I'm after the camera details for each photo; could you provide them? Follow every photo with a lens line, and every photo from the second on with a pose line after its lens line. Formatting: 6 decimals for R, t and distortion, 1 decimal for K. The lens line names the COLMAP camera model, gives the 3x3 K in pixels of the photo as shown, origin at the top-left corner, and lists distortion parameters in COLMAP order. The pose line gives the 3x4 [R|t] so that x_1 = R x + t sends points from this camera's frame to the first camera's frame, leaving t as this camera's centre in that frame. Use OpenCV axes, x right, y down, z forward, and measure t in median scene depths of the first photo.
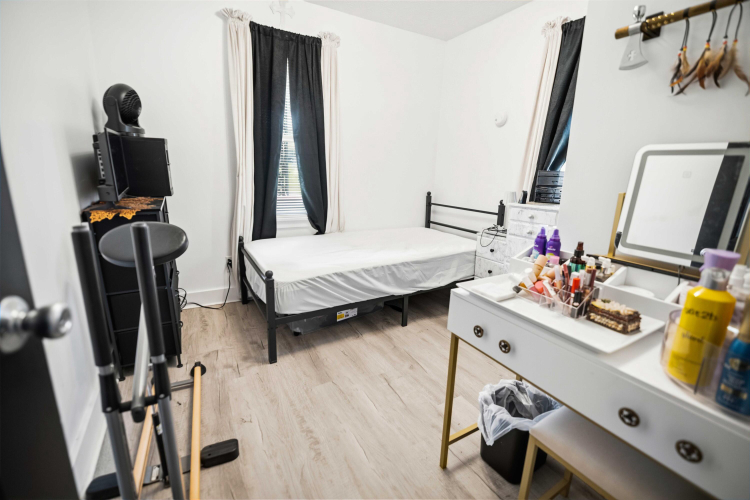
lens RADIAL K [[310.9, 0, 378.7], [0, 310.9, 244.7], [0, 0, 1]] dist [0.002568, -0.000155]
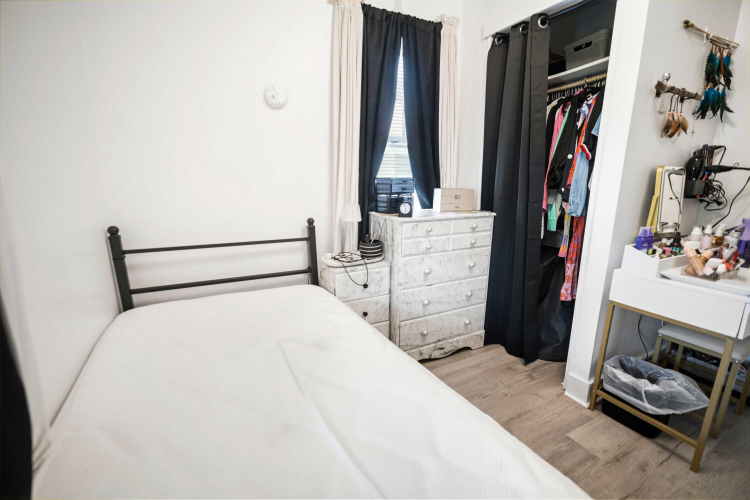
lens RADIAL K [[310.9, 0, 378.7], [0, 310.9, 244.7], [0, 0, 1]] dist [0.002568, -0.000155]
pose [[0.025076, -0.217622, 0.975711, -0.321686], [0.217176, 0.953894, 0.207174, -0.215273], [-0.975810, 0.206706, 0.071182, 0.879986]]
